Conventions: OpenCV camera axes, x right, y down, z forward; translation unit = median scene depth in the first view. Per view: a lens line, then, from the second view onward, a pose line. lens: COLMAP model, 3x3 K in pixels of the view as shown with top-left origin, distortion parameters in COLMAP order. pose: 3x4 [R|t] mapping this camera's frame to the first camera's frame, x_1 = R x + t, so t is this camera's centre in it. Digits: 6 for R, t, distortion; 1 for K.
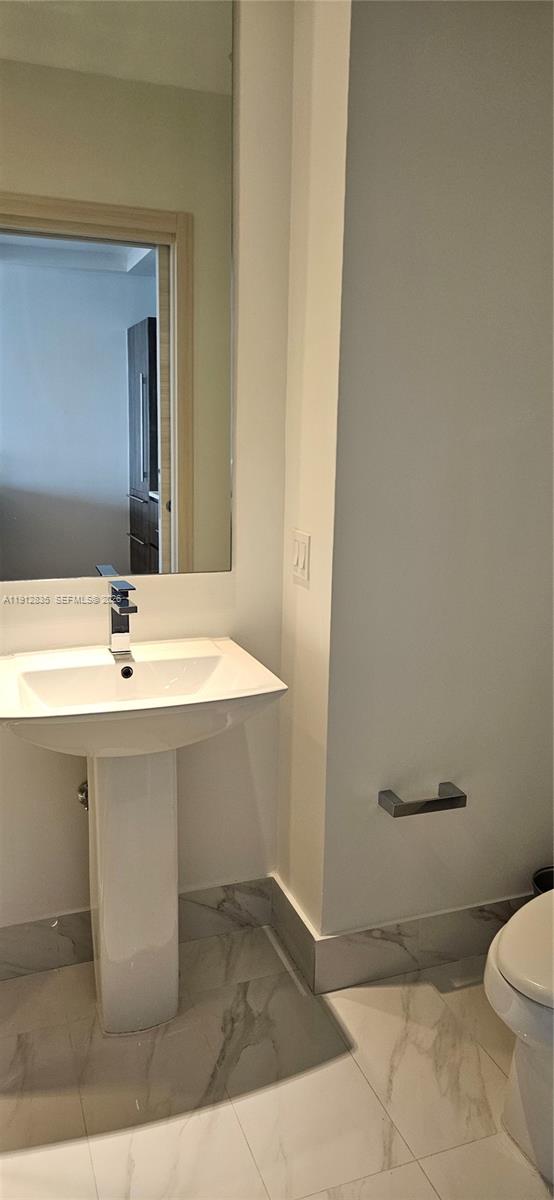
lens RADIAL K [[794.1, 0, 274.0], [0, 794.1, 563.9], [0, 0, 1]] dist [0.074264, -0.057904]
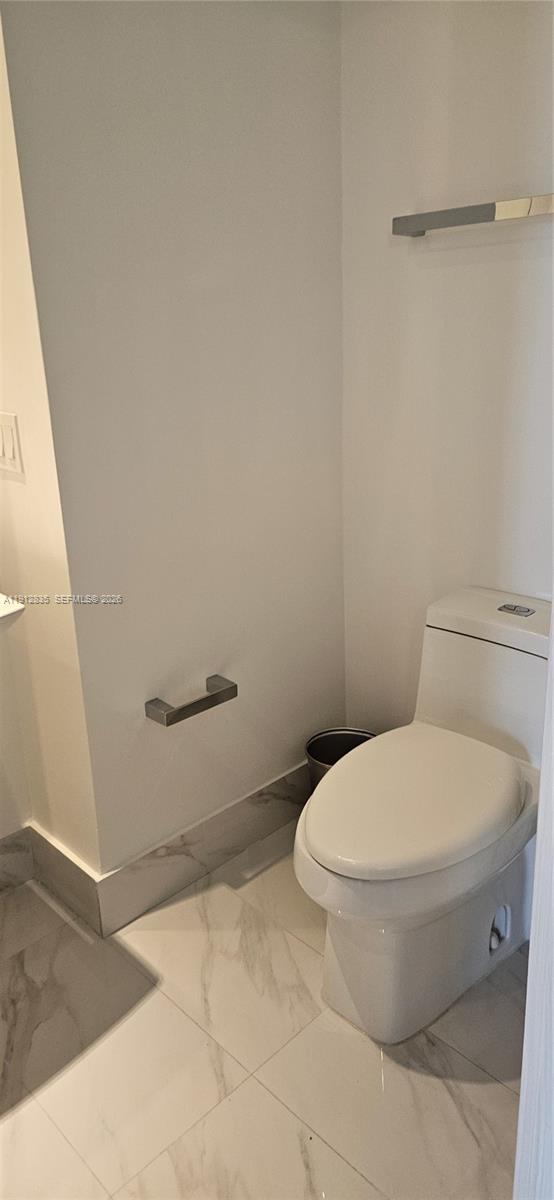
lens RADIAL K [[794.1, 0, 274.0], [0, 794.1, 563.9], [0, 0, 1]] dist [0.074264, -0.057904]
pose [[0.915209, -0.162214, 0.368888, -0.038492], [0.114952, 0.982460, 0.146830, 0.022232], [-0.386235, -0.091976, 0.917803, 0.155664]]
